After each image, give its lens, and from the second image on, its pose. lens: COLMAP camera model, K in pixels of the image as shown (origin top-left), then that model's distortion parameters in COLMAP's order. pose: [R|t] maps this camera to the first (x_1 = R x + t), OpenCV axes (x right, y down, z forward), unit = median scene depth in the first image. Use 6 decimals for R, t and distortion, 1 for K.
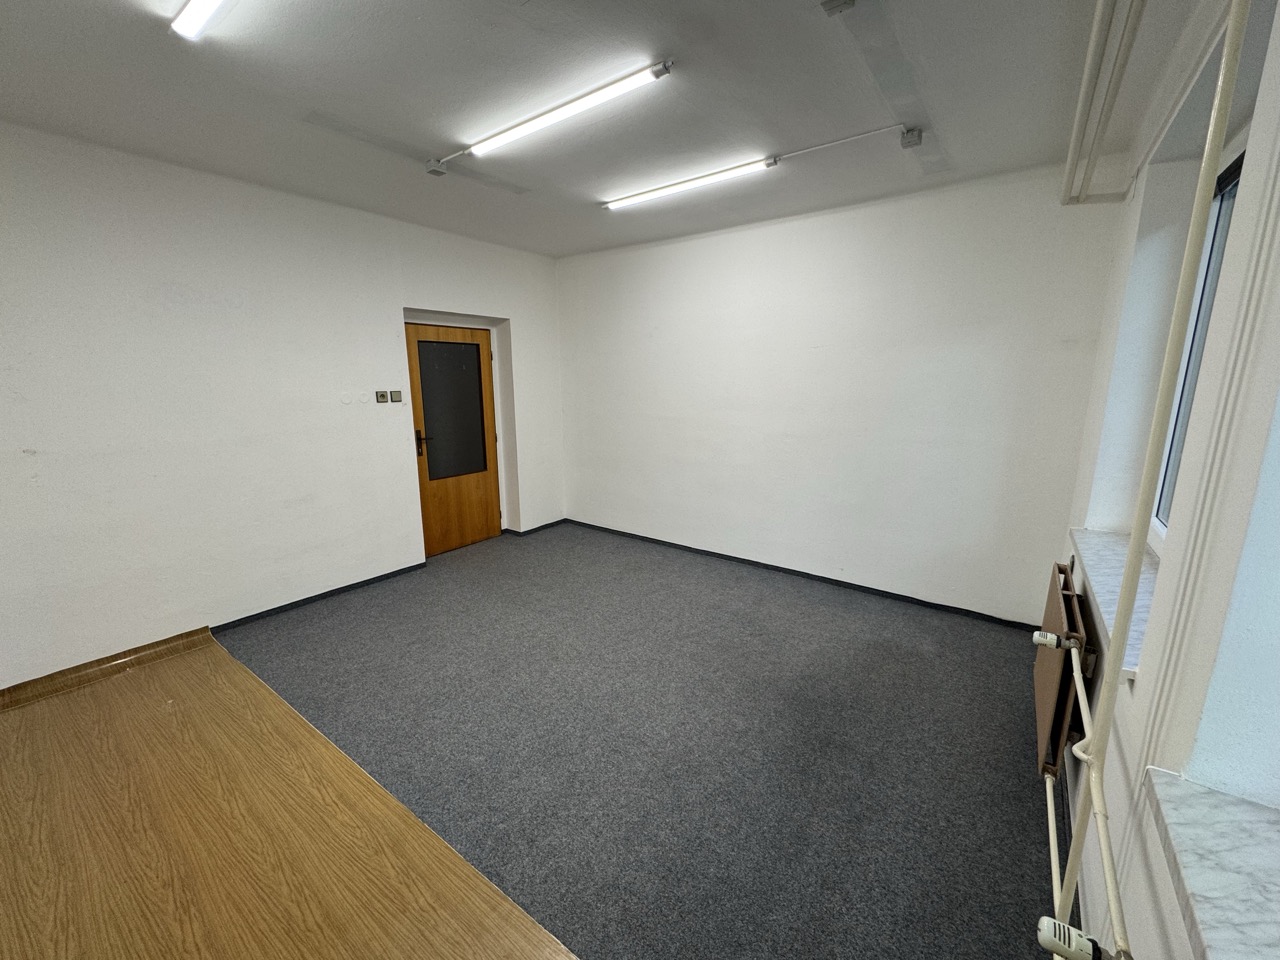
lens RADIAL K [[509.3, 0, 638.3], [0, 509.3, 480.6], [0, 0, 1]] dist [-0.003307, -0.000297]
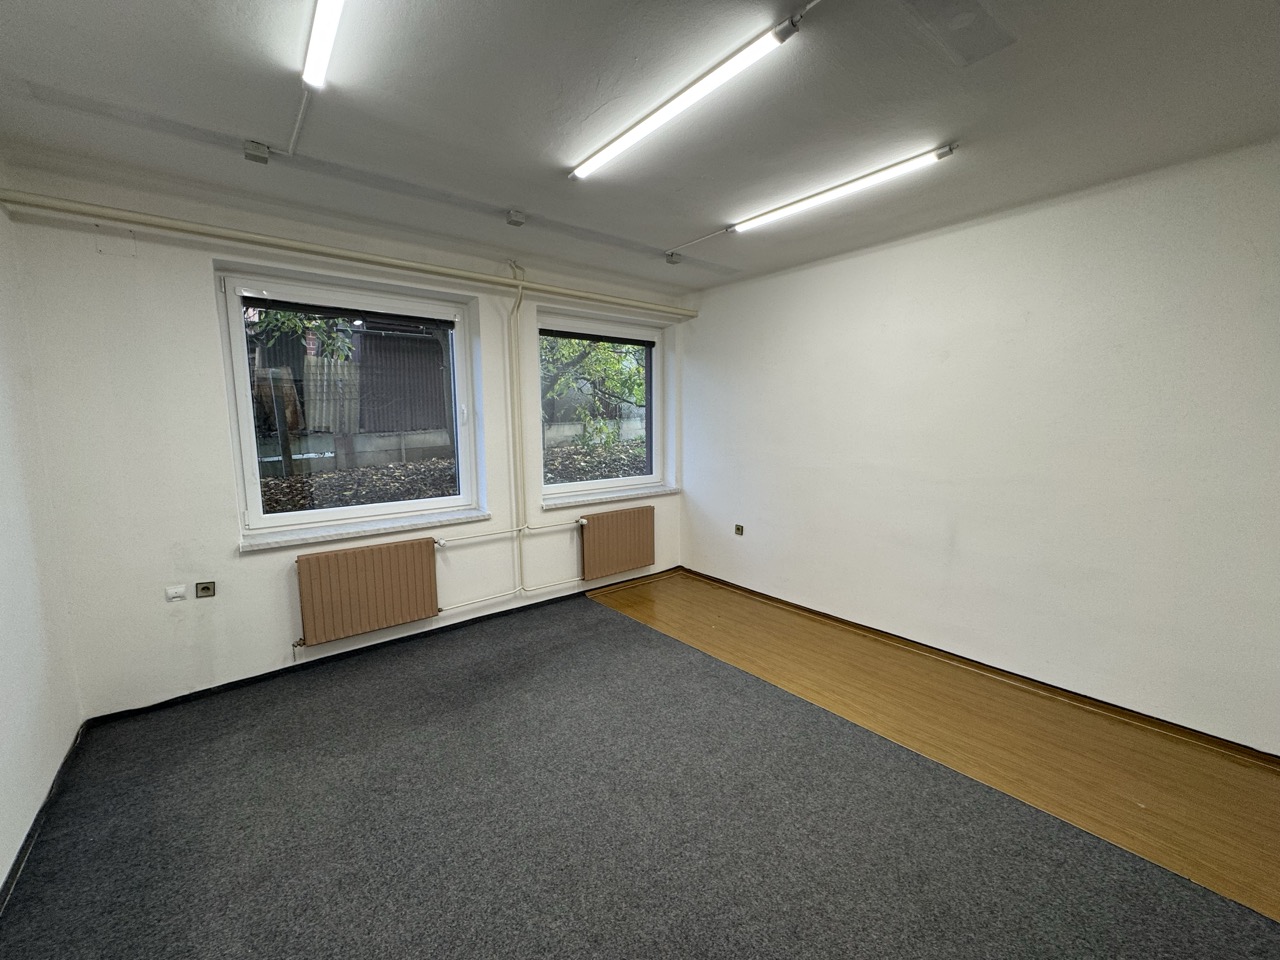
lens RADIAL K [[509.3, 0, 638.3], [0, 509.3, 480.6], [0, 0, 1]] dist [-0.003307, -0.000297]
pose [[-0.968849, -0.024147, 0.246473, -0.321905], [0.055271, 0.949051, 0.310239, -0.353945], [-0.241406, 0.314197, -0.918152, 1.754298]]
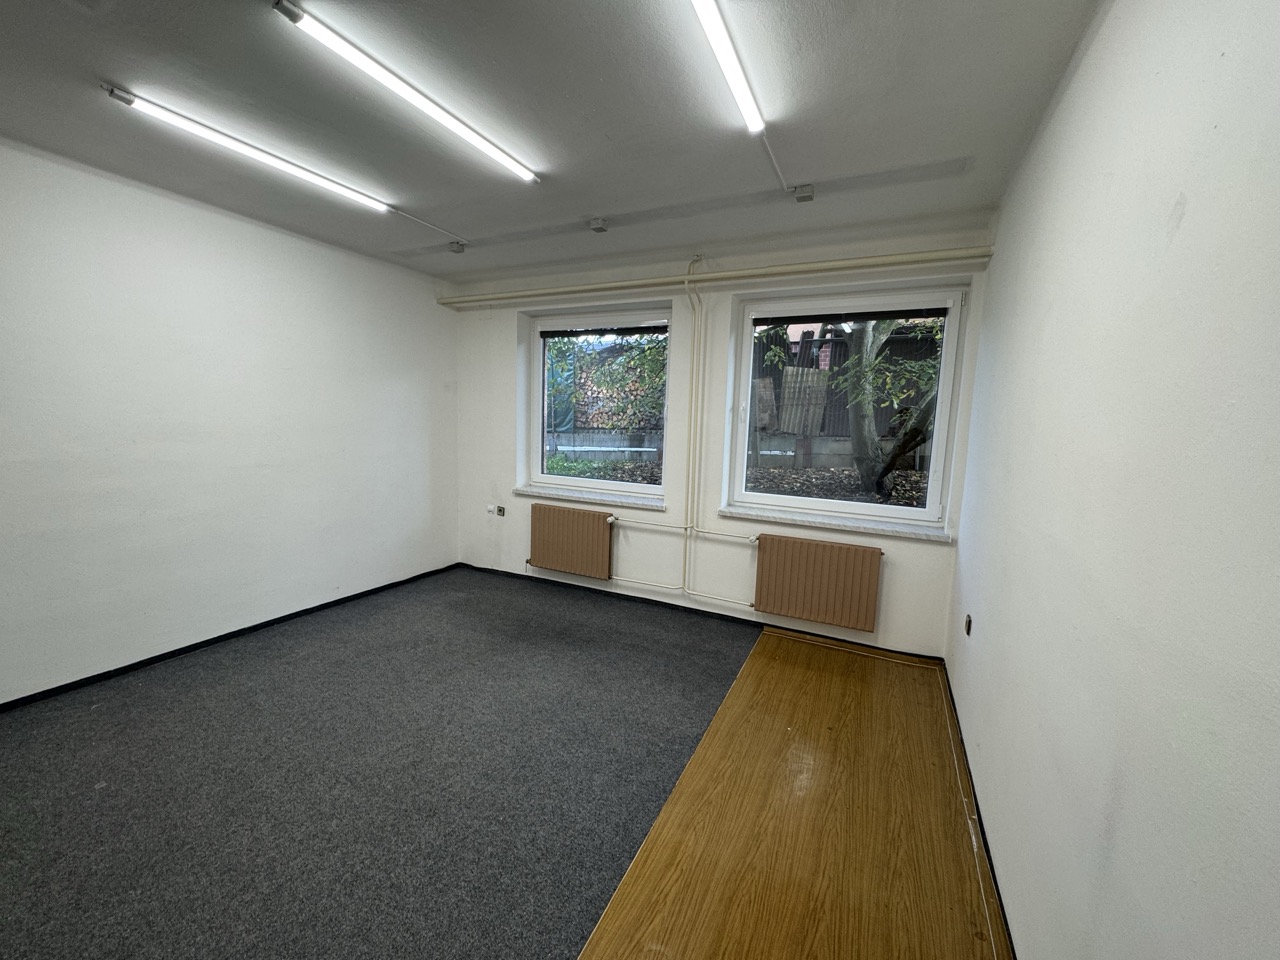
lens RADIAL K [[509.3, 0, 638.3], [0, 509.3, 480.6], [0, 0, 1]] dist [-0.003307, -0.000297]
pose [[-0.184685, -0.123840, 0.974964, -1.045545], [0.160837, 0.974846, 0.154293, -0.148779], [-0.969548, 0.185306, -0.160122, 0.815203]]
